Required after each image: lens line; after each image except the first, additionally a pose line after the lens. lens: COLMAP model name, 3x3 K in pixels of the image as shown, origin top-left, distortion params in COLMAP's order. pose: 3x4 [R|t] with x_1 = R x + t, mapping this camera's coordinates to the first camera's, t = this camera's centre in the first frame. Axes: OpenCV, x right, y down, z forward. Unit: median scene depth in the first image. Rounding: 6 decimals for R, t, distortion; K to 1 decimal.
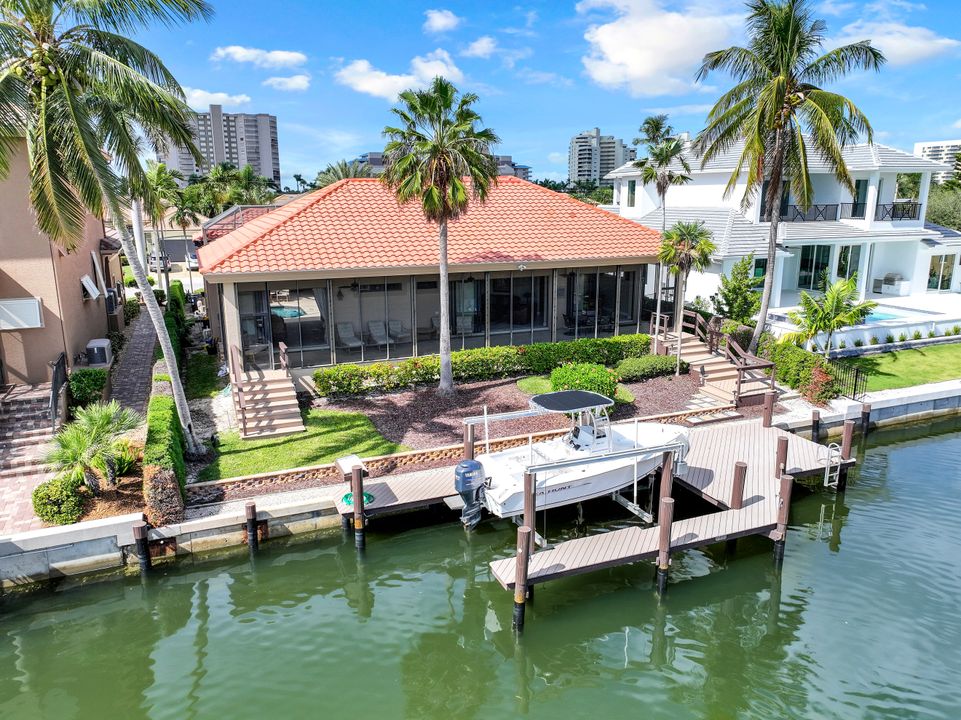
lens RADIAL K [[692.1, 0, 486.1], [0, 692.1, 365.0], [0, 0, 1]] dist [-0.020307, 0.051193]
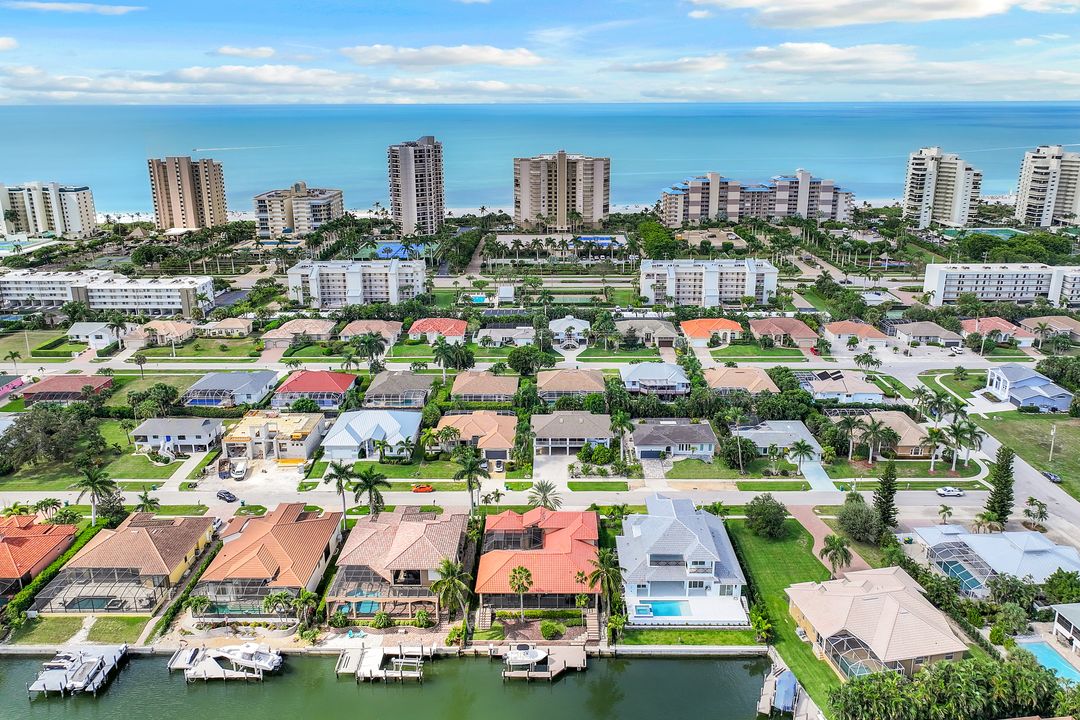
lens RADIAL K [[775.4, 0, 546.7], [0, 775.4, 323.7], [0, 0, 1]] dist [0.005344, 0.001019]
pose [[0.916518, 0.110708, -0.384367, 2.009958], [-0.089899, 0.993363, 0.071753, -2.515880], [0.389759, -0.031209, 0.920388, -3.912314]]
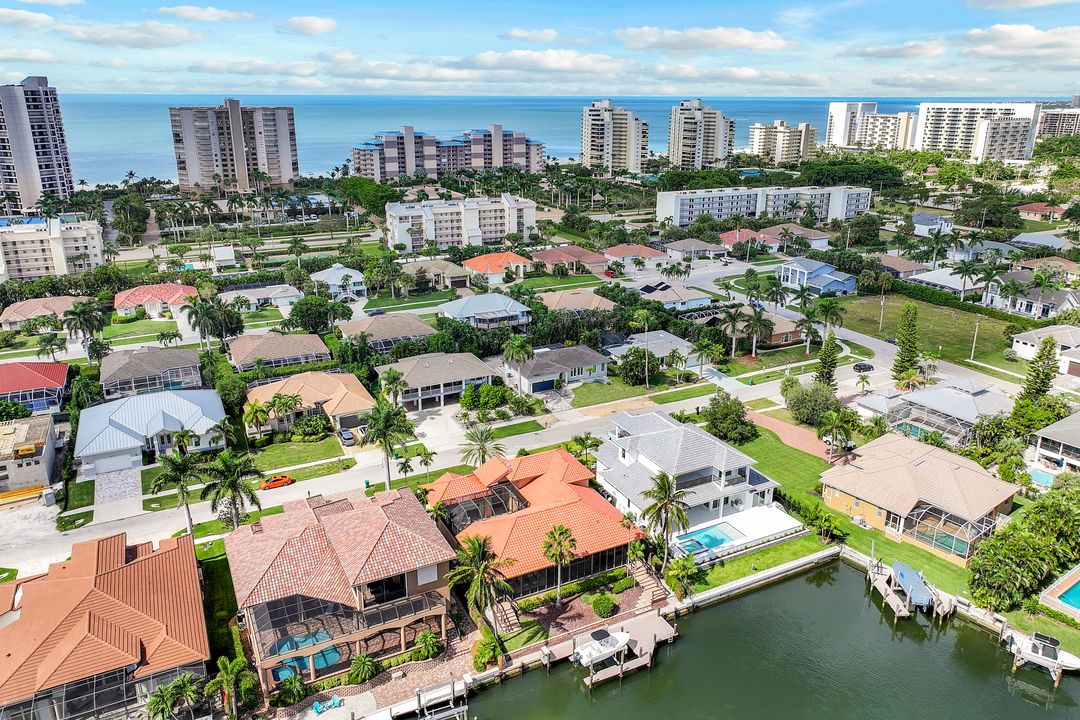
lens RADIAL K [[768.4, 0, 545.9], [0, 768.4, 353.8], [0, 0, 1]] dist [0.004995, 0.007026]
pose [[0.997121, -0.018036, 0.073653, -0.389589], [0.011049, 0.995494, 0.094183, -1.579777], [-0.075020, -0.093098, 0.992827, -2.592242]]
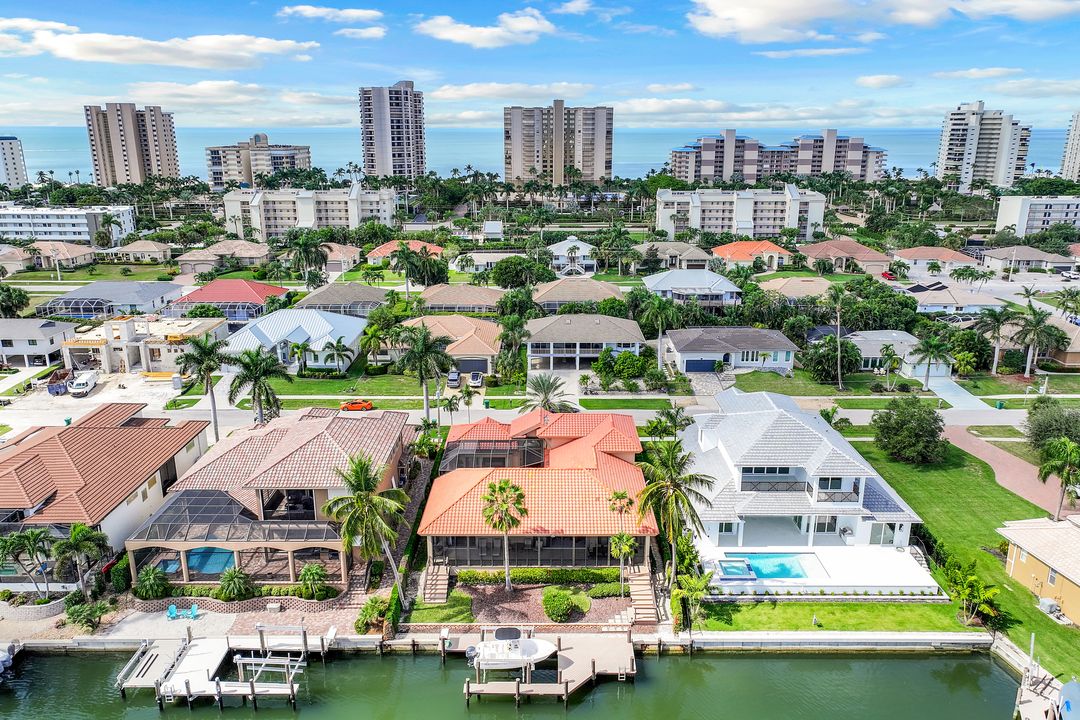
lens RADIAL K [[760.5, 0, 547.4], [0, 760.5, 346.5], [0, 0, 1]] dist [0.004913, 0.005470]
pose [[0.920893, 0.111682, -0.373474, 1.048075], [-0.093602, 0.993402, 0.066263, -1.080540], [0.378411, -0.026063, 0.925271, -1.479234]]
